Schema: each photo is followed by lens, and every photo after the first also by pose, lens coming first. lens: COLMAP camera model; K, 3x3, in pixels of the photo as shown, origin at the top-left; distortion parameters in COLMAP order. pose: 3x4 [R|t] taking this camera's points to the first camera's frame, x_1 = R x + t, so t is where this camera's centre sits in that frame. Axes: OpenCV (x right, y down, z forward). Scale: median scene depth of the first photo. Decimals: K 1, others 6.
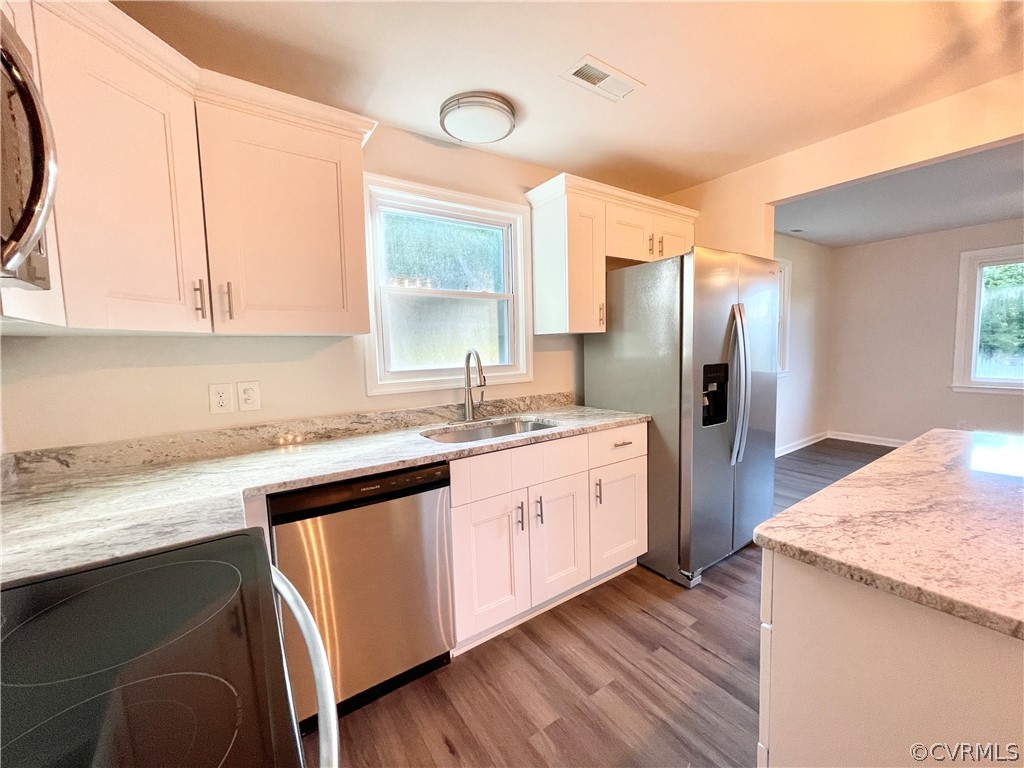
lens RADIAL K [[412.9, 0, 509.5], [0, 412.9, 382.5], [0, 0, 1]] dist [-0.002141, -0.000720]
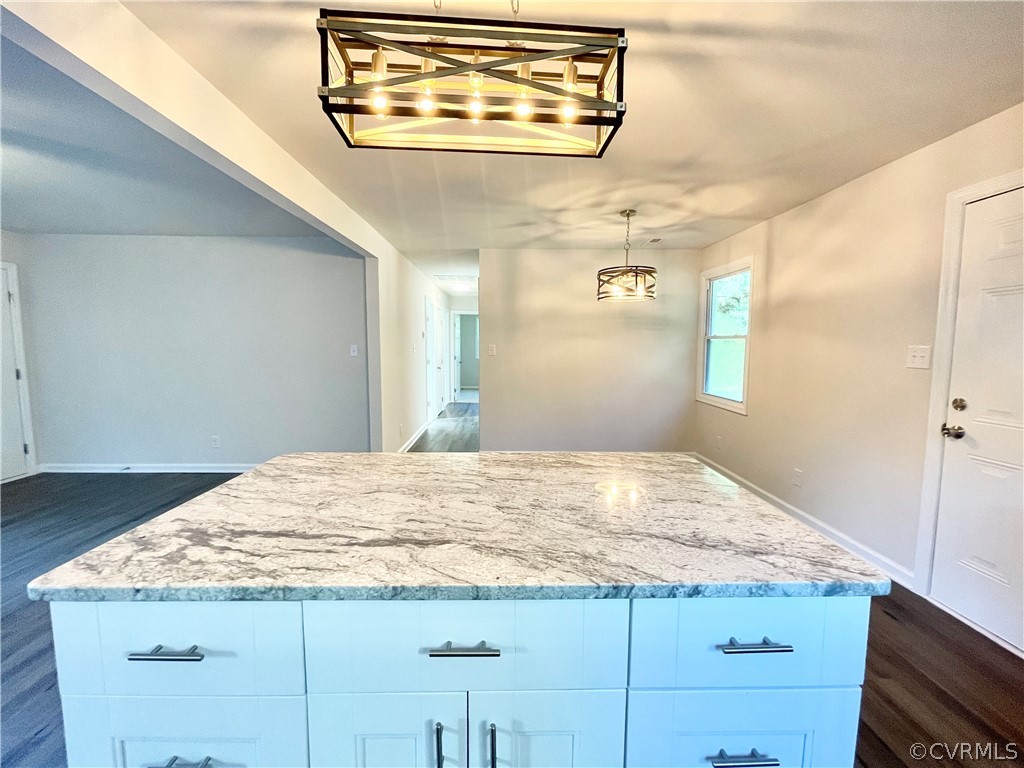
lens RADIAL K [[412.9, 0, 509.3], [0, 412.9, 382.8], [0, 0, 1]] dist [-0.002141, -0.000720]
pose [[-0.837079, -0.022490, 0.546619, 0.454890], [0.070593, 0.986361, 0.148687, -0.137908], [-0.542508, 0.163050, -0.824075, 1.187077]]
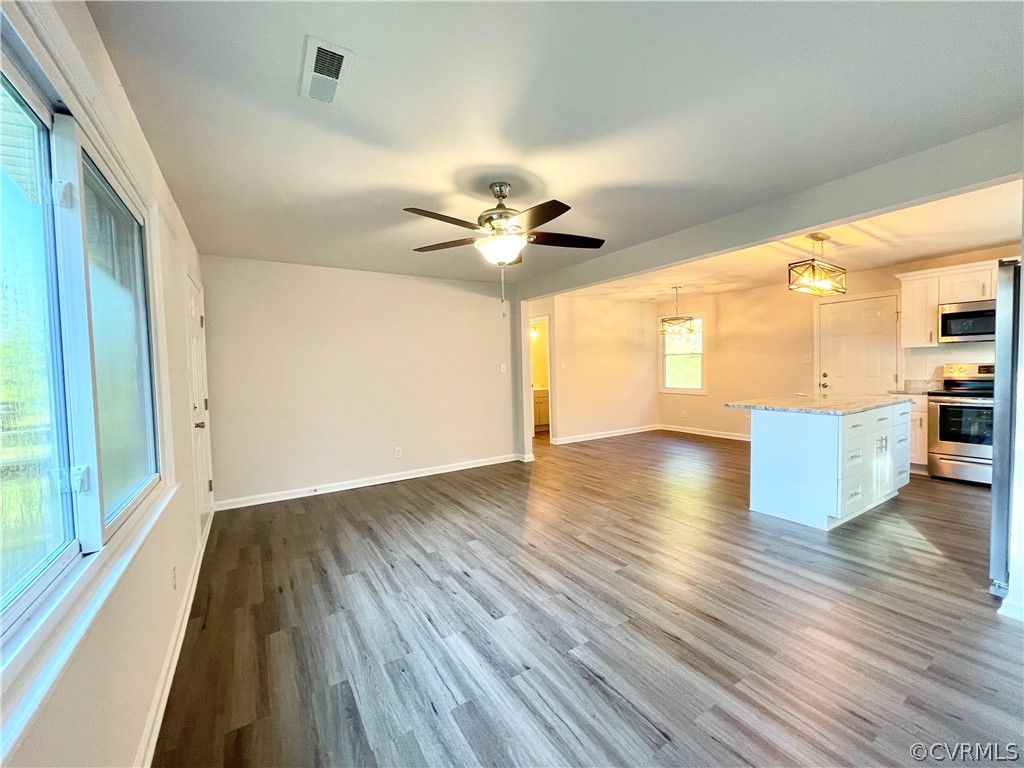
lens RADIAL K [[412.9, 0, 509.9], [0, 412.9, 382.7], [0, 0, 1]] dist [-0.002141, -0.000720]
pose [[-0.997766, 0.057115, 0.034662, 2.656600], [0.061126, 0.989813, 0.128582, -0.351878], [-0.026965, 0.130414, -0.991093, 3.071888]]
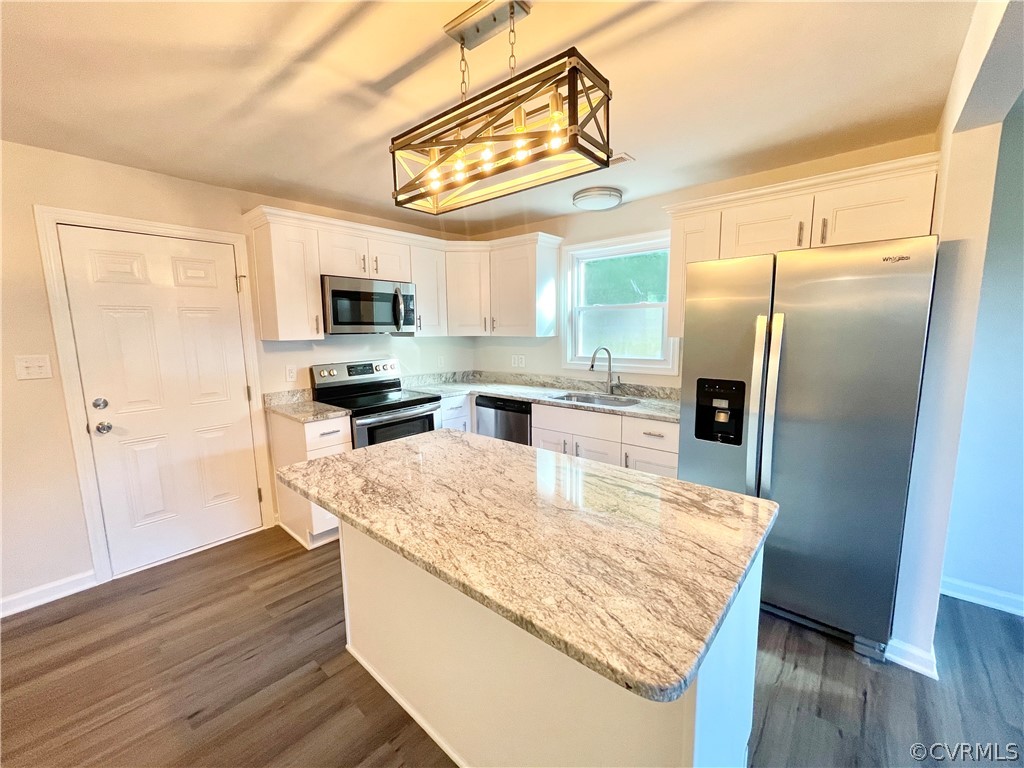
lens RADIAL K [[412.9, 0, 512.4], [0, 412.9, 382.9], [0, 0, 1]] dist [-0.002141, -0.000720]
pose [[0.255225, 0.155527, -0.954291, 1.796264], [-0.081699, 0.986917, 0.138995, -0.184189], [0.963424, 0.042489, 0.264592, 0.392652]]
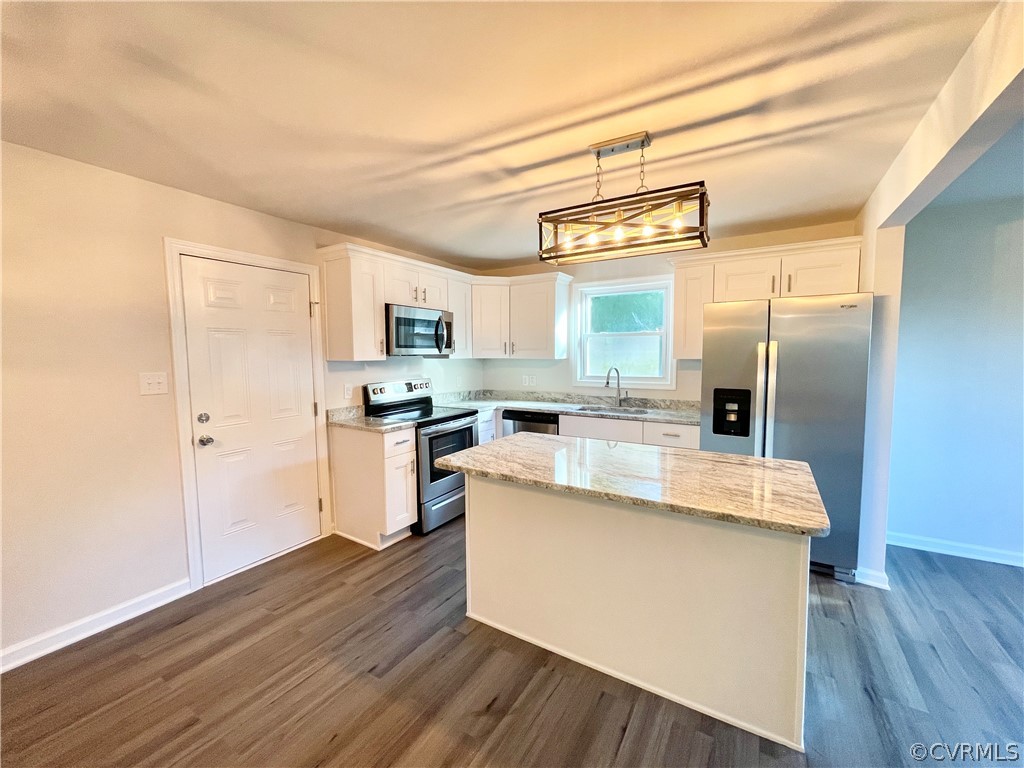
lens RADIAL K [[412.9, 0, 511.8], [0, 412.9, 382.6], [0, 0, 1]] dist [-0.002141, -0.000720]
pose [[0.407082, 0.093635, -0.908579, 1.946659], [-0.086698, 0.994202, 0.063614, -0.123272], [0.909268, 0.052875, 0.412840, -0.237370]]
